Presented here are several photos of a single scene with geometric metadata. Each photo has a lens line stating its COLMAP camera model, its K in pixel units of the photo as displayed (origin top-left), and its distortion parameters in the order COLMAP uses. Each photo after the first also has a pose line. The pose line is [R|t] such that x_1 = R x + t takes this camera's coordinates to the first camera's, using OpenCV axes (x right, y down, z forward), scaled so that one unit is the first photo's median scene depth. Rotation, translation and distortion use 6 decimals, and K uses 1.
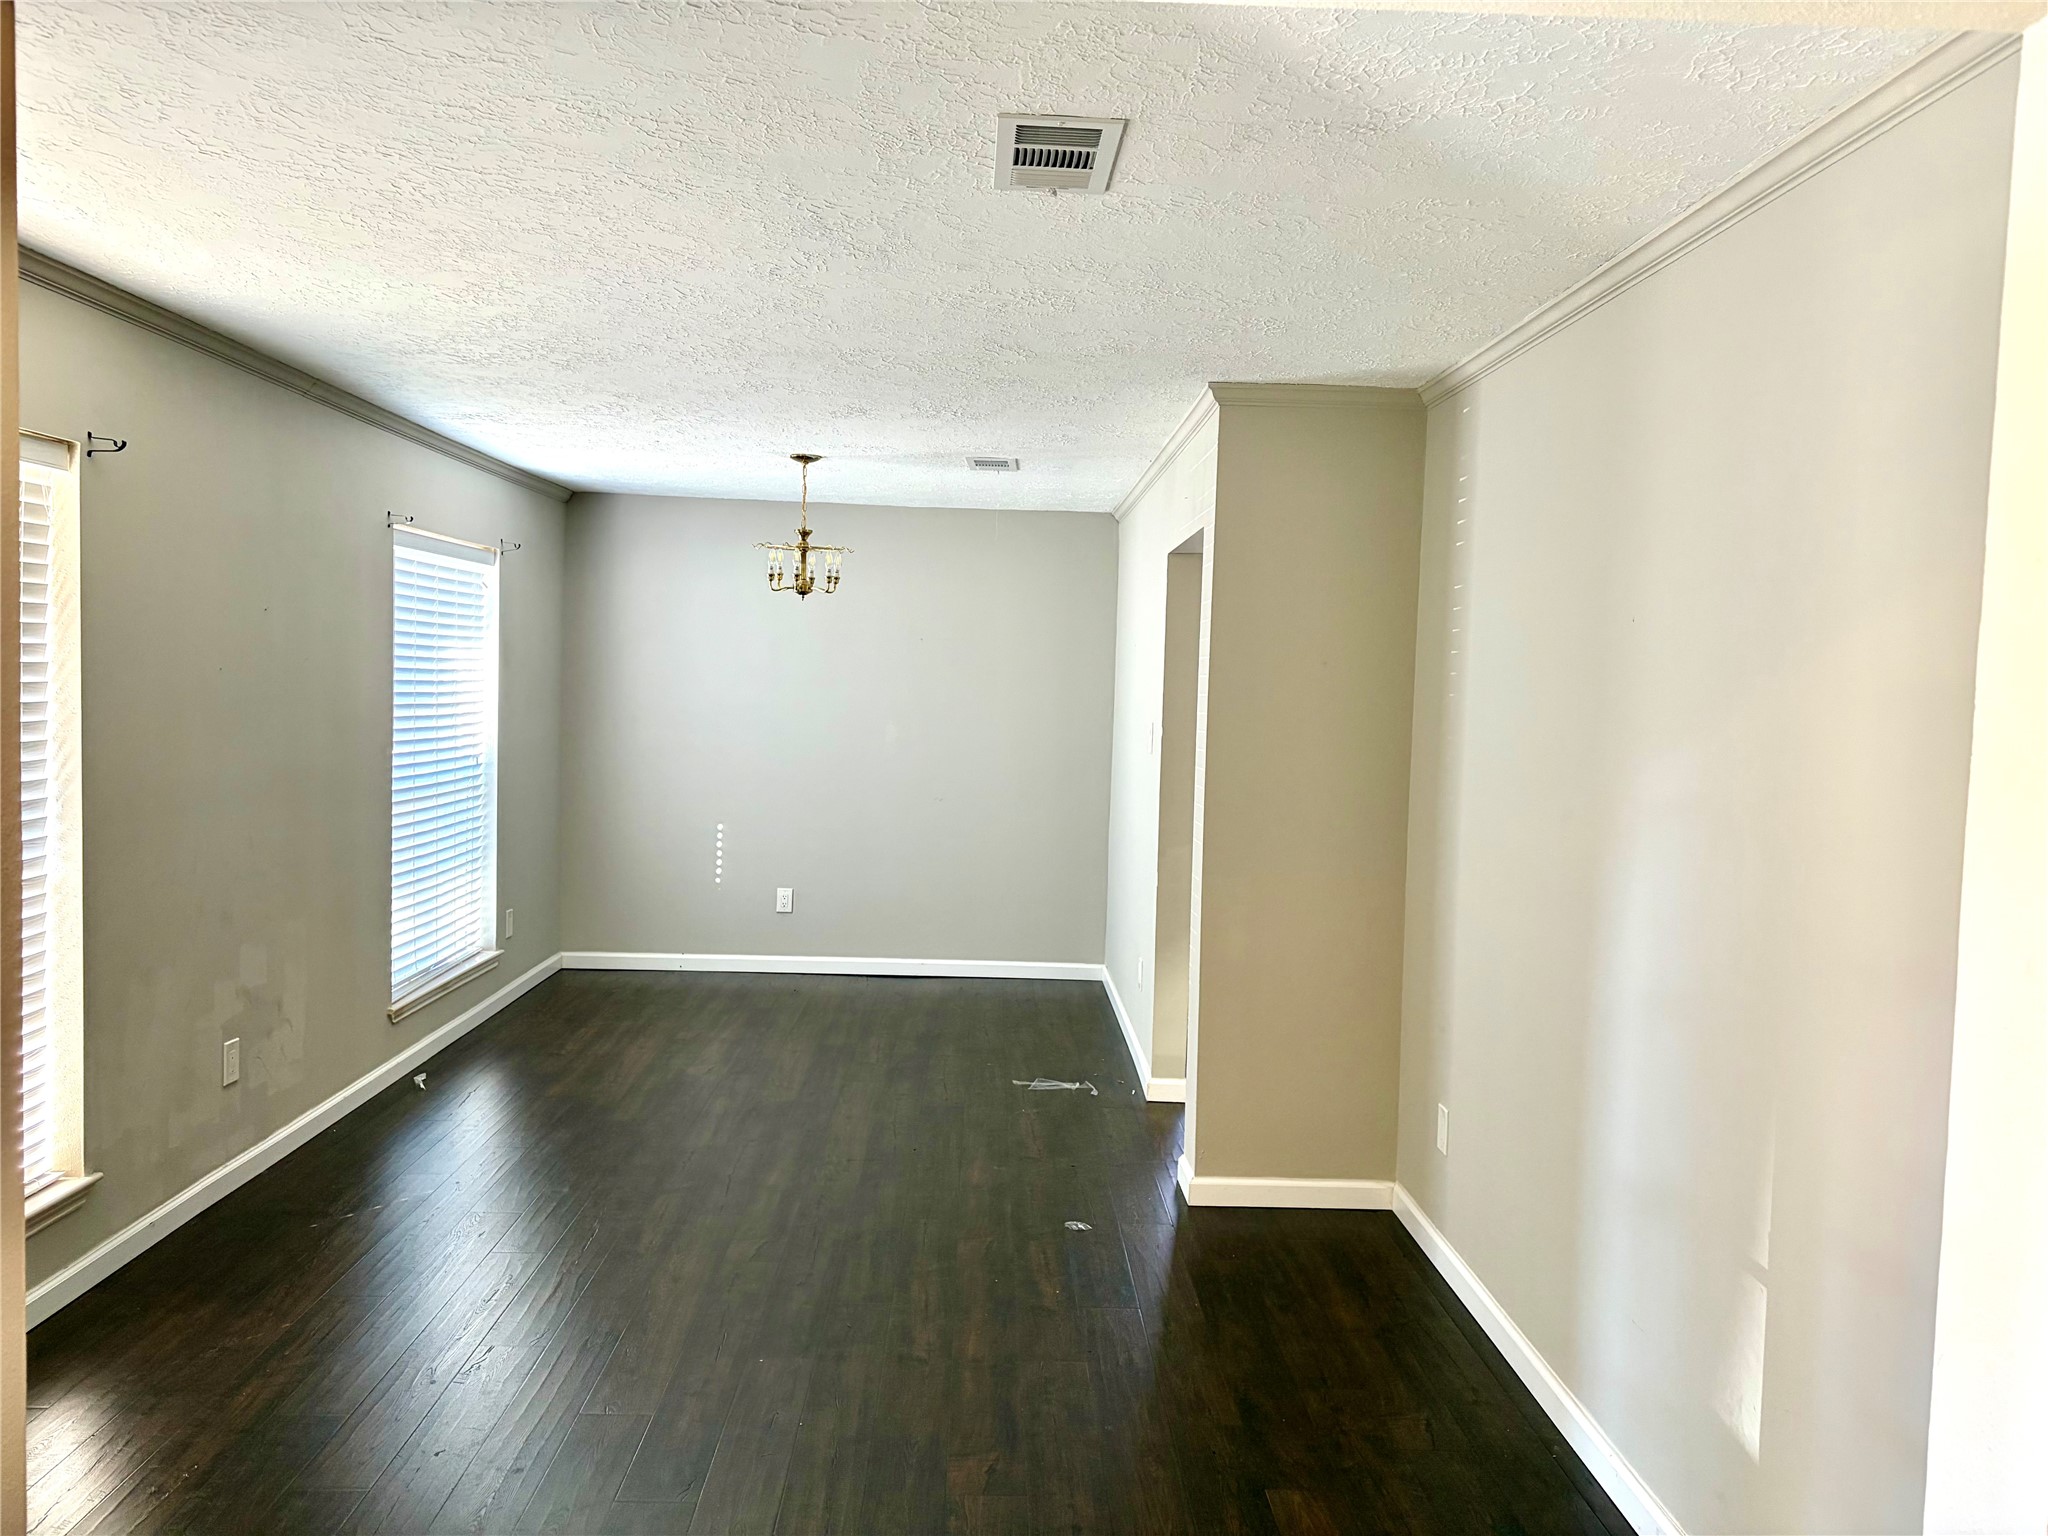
lens RADIAL K [[1539.6, 0, 1035.6], [0, 1539.6, 761.8], [0, 0, 1]] dist [0.060642, -0.075249]
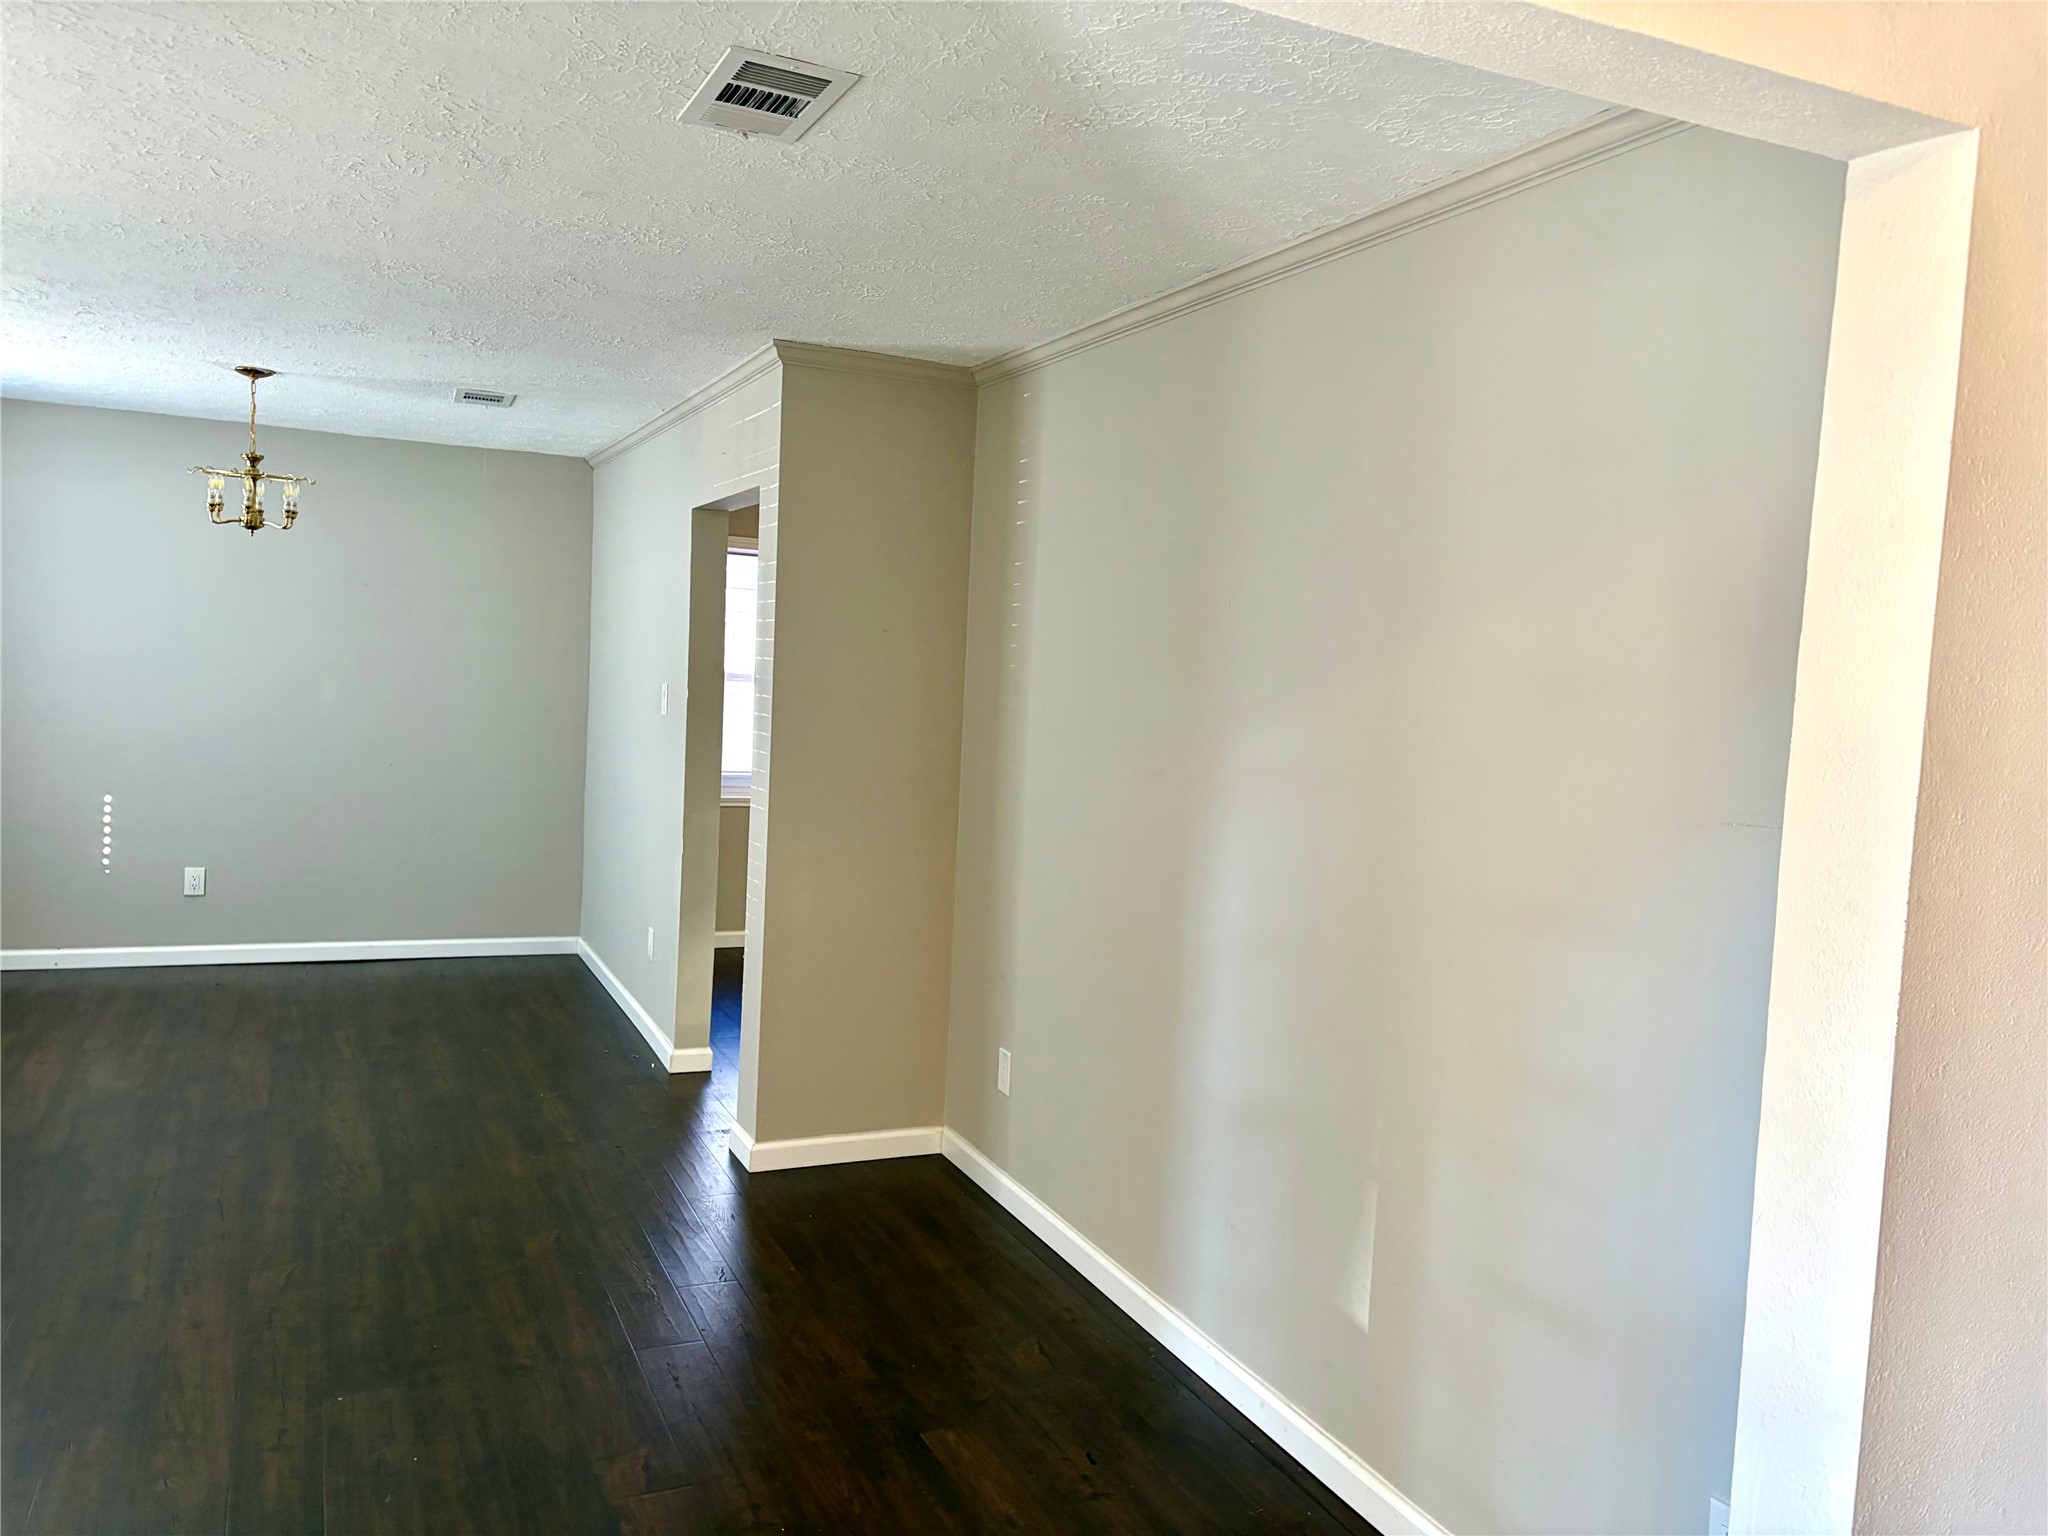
lens RADIAL K [[1539.6, 0, 1035.6], [0, 1539.6, 761.8], [0, 0, 1]] dist [0.060642, -0.075249]
pose [[0.917830, -0.007589, 0.396902, -0.126020], [-0.003372, 0.999632, 0.026911, -0.003903], [-0.396960, -0.026038, 0.917467, 0.023688]]
